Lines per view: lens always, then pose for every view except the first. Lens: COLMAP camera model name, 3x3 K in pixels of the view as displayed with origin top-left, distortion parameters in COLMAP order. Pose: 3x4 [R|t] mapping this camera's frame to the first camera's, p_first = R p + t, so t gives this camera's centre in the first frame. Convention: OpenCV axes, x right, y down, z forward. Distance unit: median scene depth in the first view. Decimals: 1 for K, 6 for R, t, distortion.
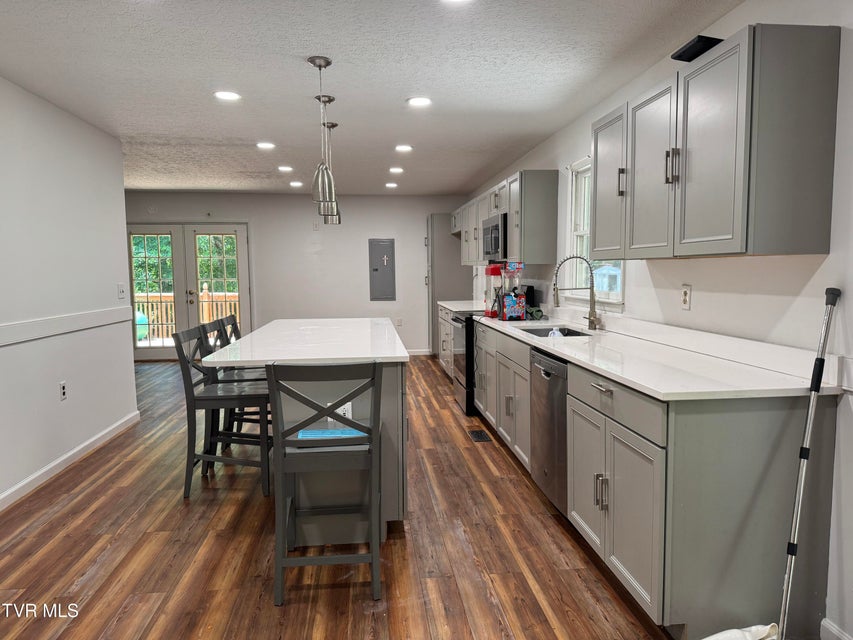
lens RADIAL K [[592.3, 0, 426.5], [0, 592.3, 320.0], [0, 0, 1]] dist [0.123170, -0.157466]
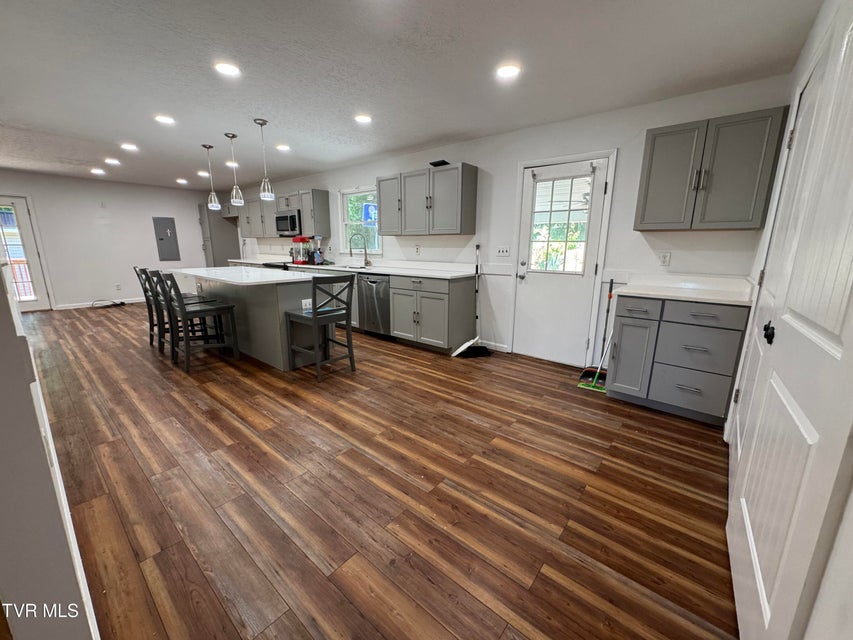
lens RADIAL K [[339.6, 0, 425.2], [0, 339.6, 318.4], [0, 0, 1]] dist [-0.000464, -0.000228]
pose [[0.715870, -0.134834, 0.685091, -0.679176], [0.047184, 0.988277, 0.145200, 0.049100], [-0.696638, -0.071619, 0.713839, -0.161910]]
